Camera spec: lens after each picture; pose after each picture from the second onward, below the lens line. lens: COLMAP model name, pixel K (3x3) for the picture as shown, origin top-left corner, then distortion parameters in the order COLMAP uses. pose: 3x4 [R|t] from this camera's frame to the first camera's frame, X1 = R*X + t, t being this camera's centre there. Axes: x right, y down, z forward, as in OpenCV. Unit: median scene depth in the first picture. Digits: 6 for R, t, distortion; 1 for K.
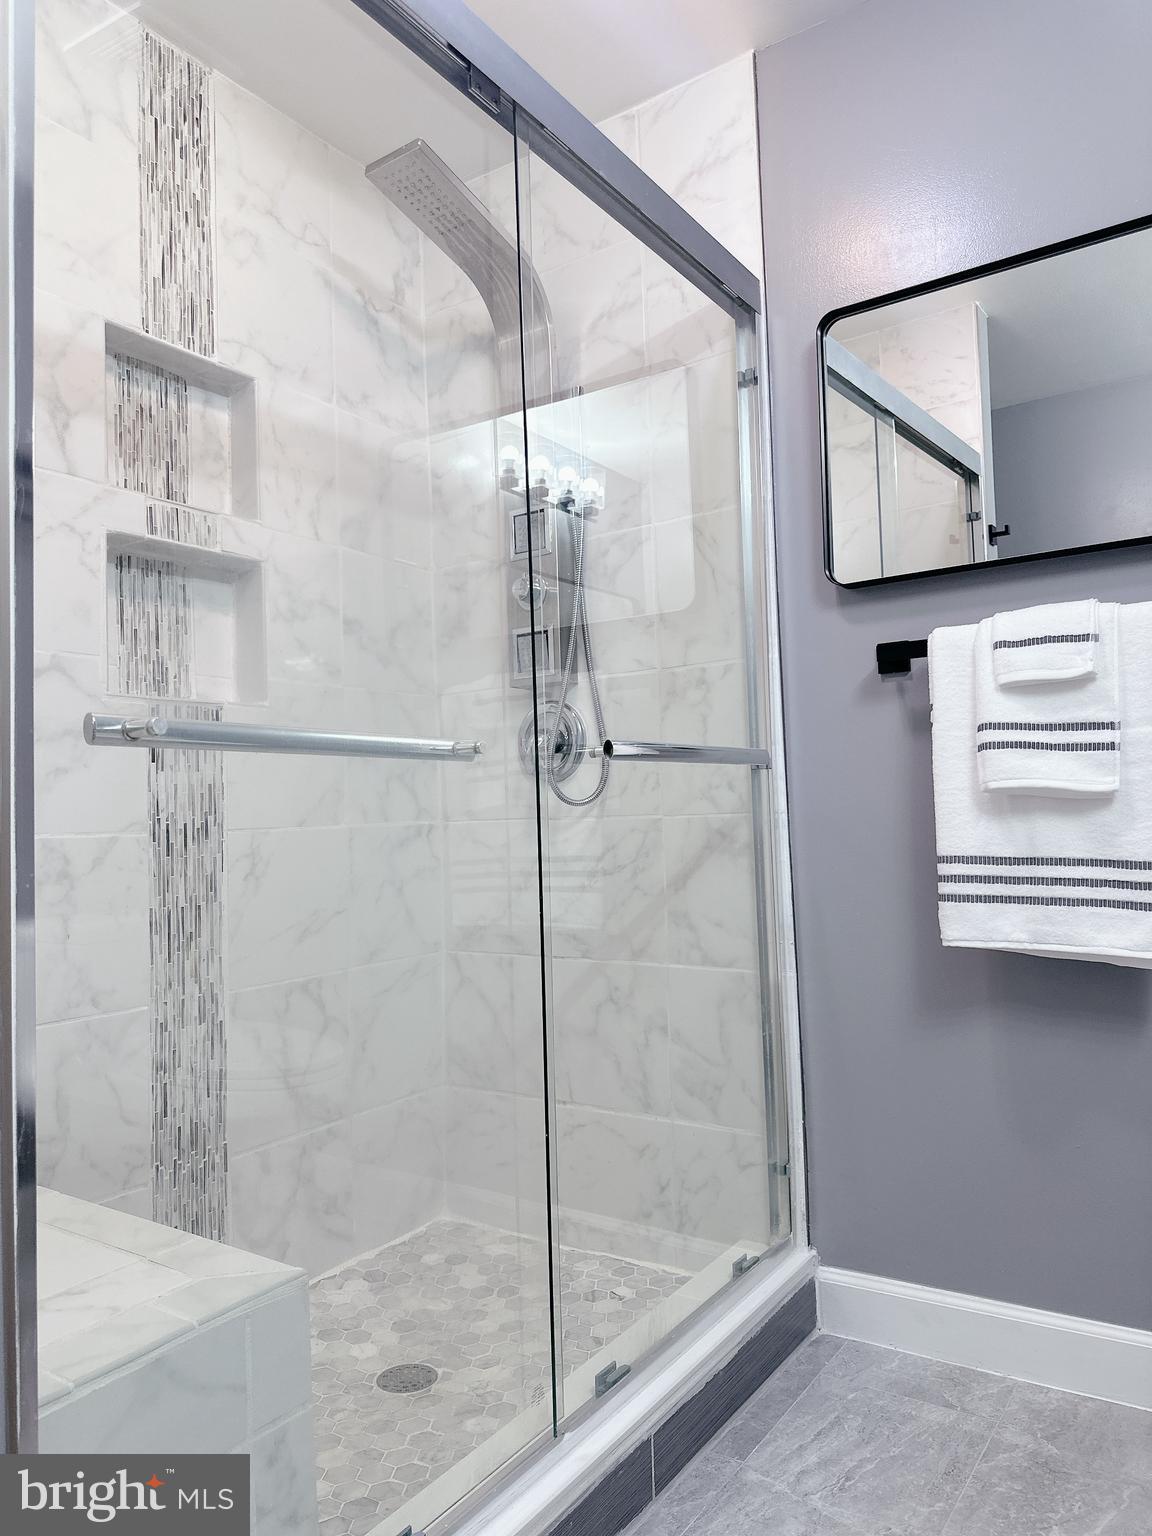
lens RADIAL K [[1082.9, 0, 588.4], [0, 1082.9, 762.8], [0, 0, 1]] dist [0.063502, -0.079771]
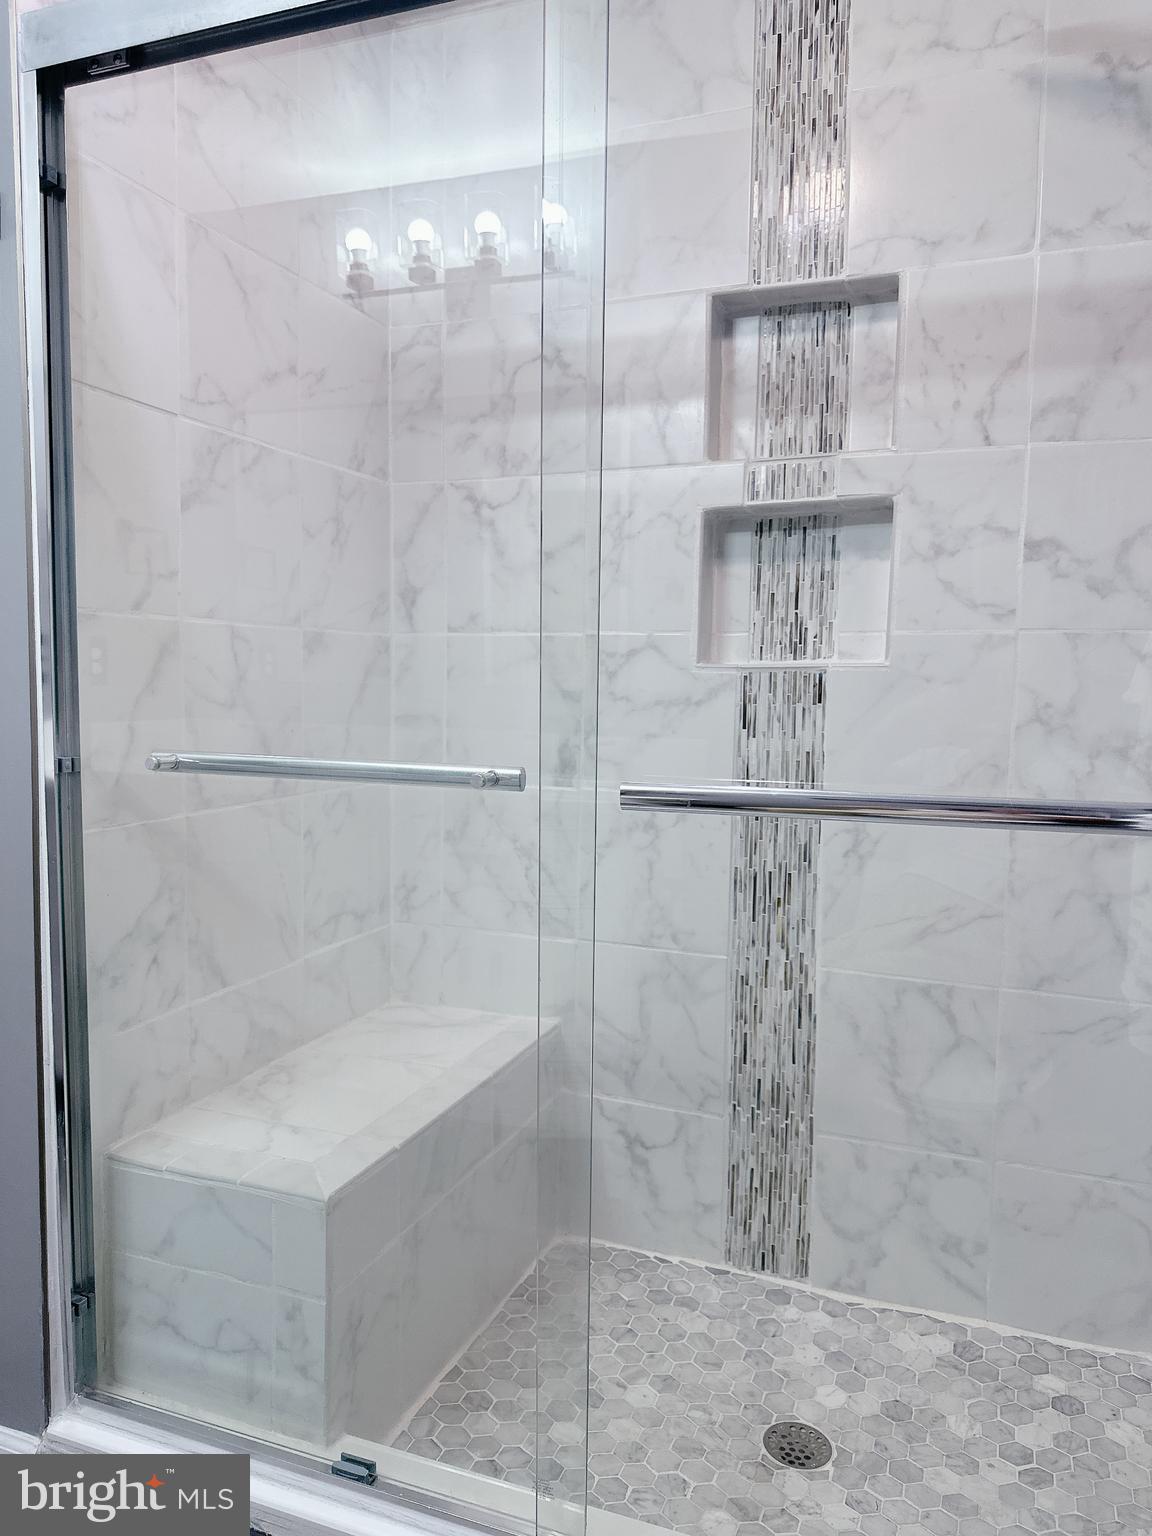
lens RADIAL K [[1082.9, 0, 576.1], [0, 1082.9, 769.0], [0, 0, 1]] dist [0.063502, -0.079771]
pose [[0.224582, 0.114621, -0.967690, 0.533615], [0.027030, 0.991943, 0.123767, -0.089327], [0.974080, -0.053953, 0.219674, 0.591065]]
